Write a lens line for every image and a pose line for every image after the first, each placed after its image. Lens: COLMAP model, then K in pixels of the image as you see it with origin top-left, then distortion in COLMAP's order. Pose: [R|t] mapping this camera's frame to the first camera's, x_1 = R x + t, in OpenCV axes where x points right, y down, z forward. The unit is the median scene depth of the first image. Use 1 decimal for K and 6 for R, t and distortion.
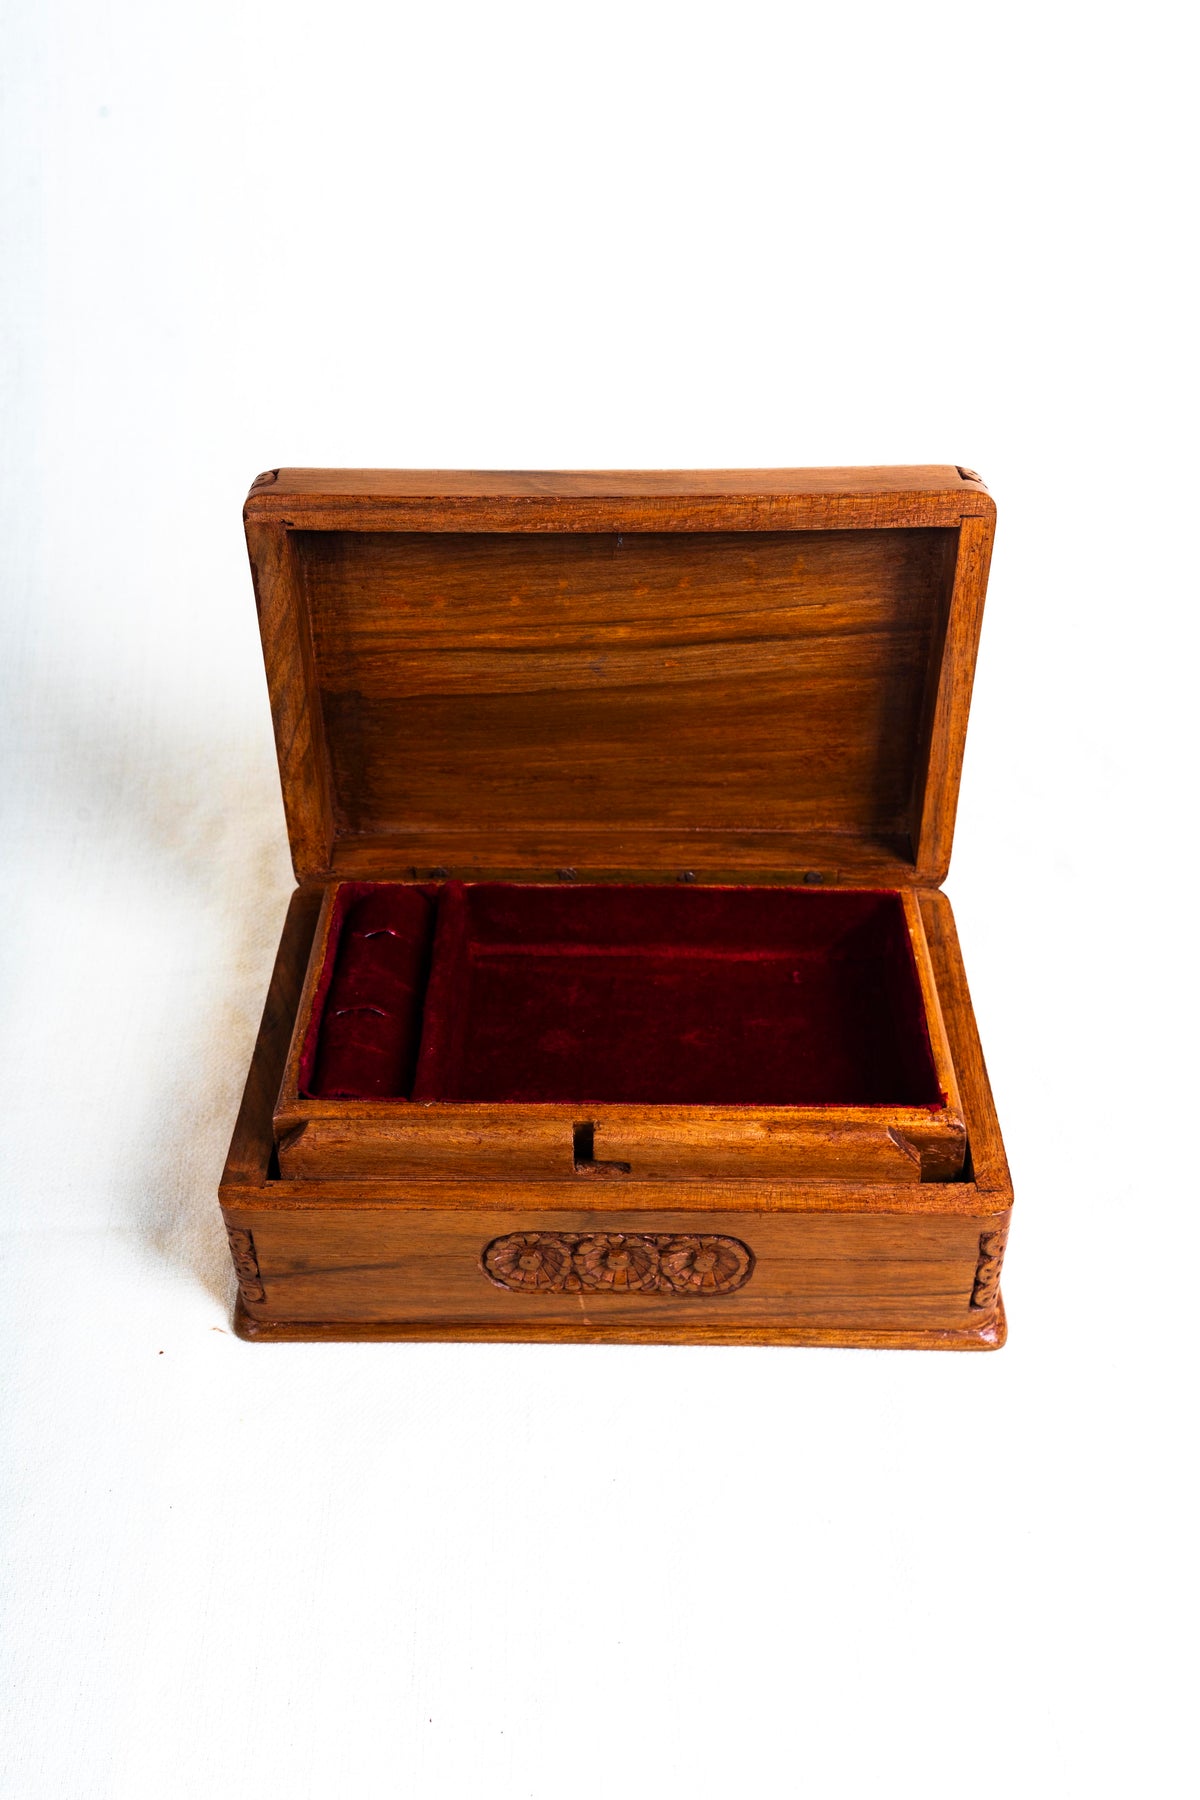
lens RADIAL K [[1731.7, 0, 612.1], [0, 1731.7, 905.1], [0, 0, 1]] dist [0.213273, 0.000000]
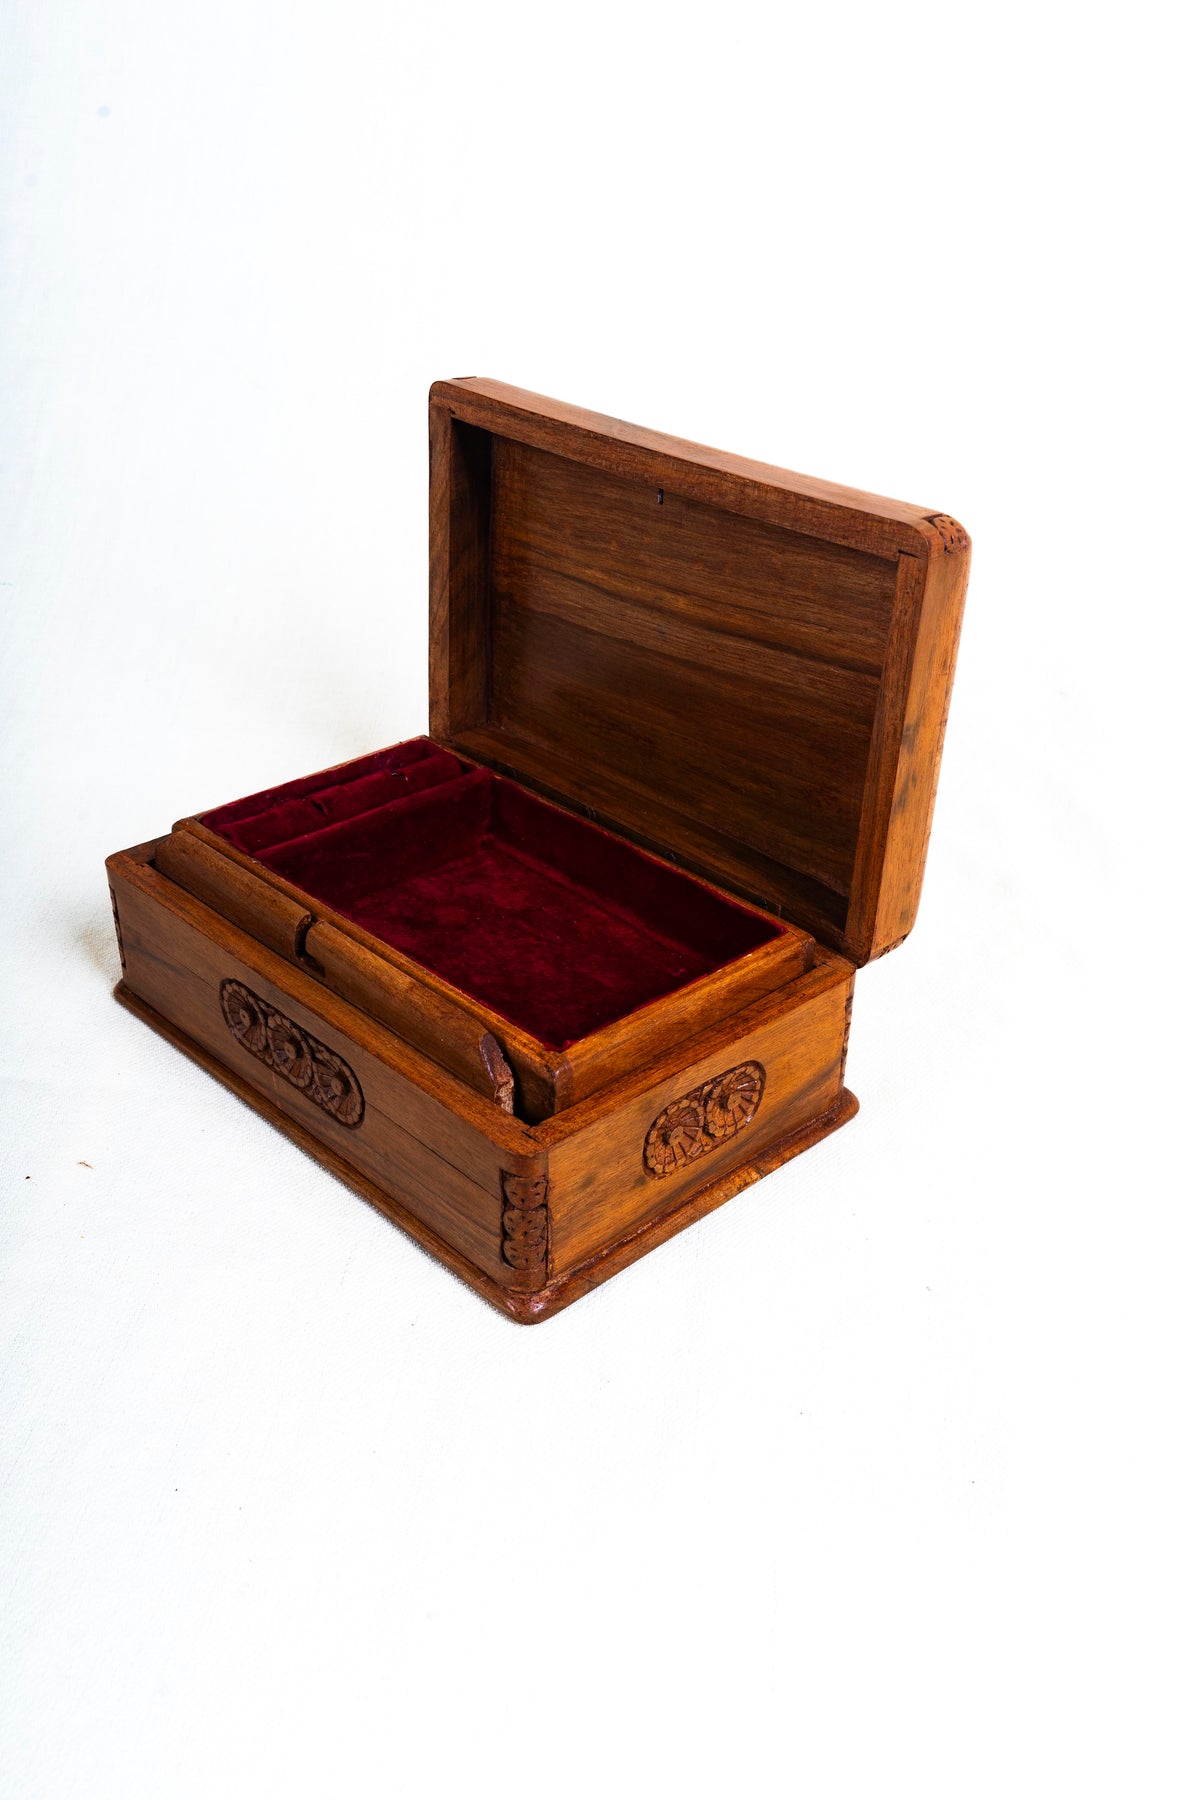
lens RADIAL K [[1731.7, 0, 596.3], [0, 1731.7, 885.8], [0, 0, 1]] dist [0.213273, 0.000000]
pose [[0.694937, 0.375999, -0.612933, 0.693001], [-0.471317, 0.881939, 0.006644, 0.013052], [0.543068, 0.284268, 0.790107, 0.184521]]
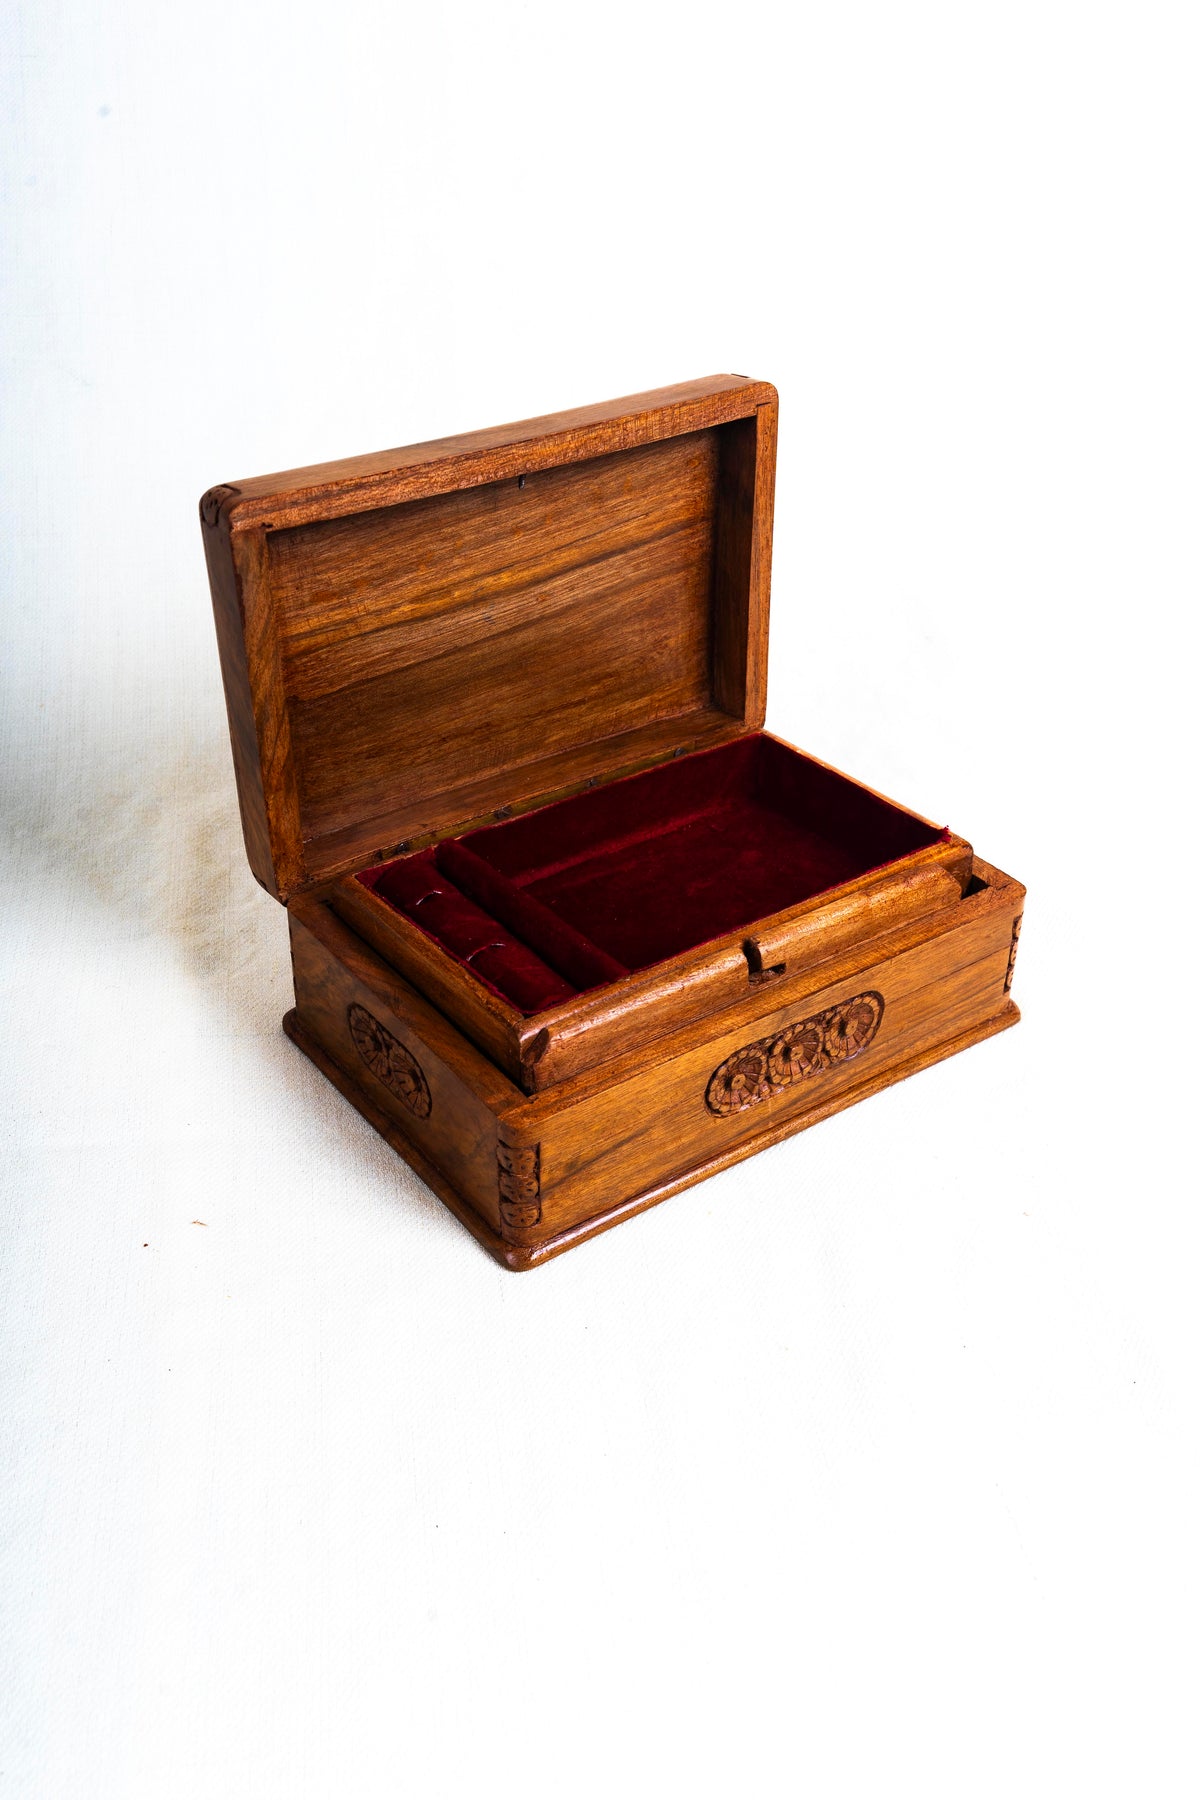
lens RADIAL K [[1731.7, 0, 615.9], [0, 1731.7, 883.9], [0, 0, 1]] dist [0.213273, 0.000000]
pose [[0.792880, -0.315605, 0.521281, -0.587936], [0.365957, 0.930607, 0.006799, 0.044092], [-0.487254, 0.185376, 0.853358, 0.051476]]
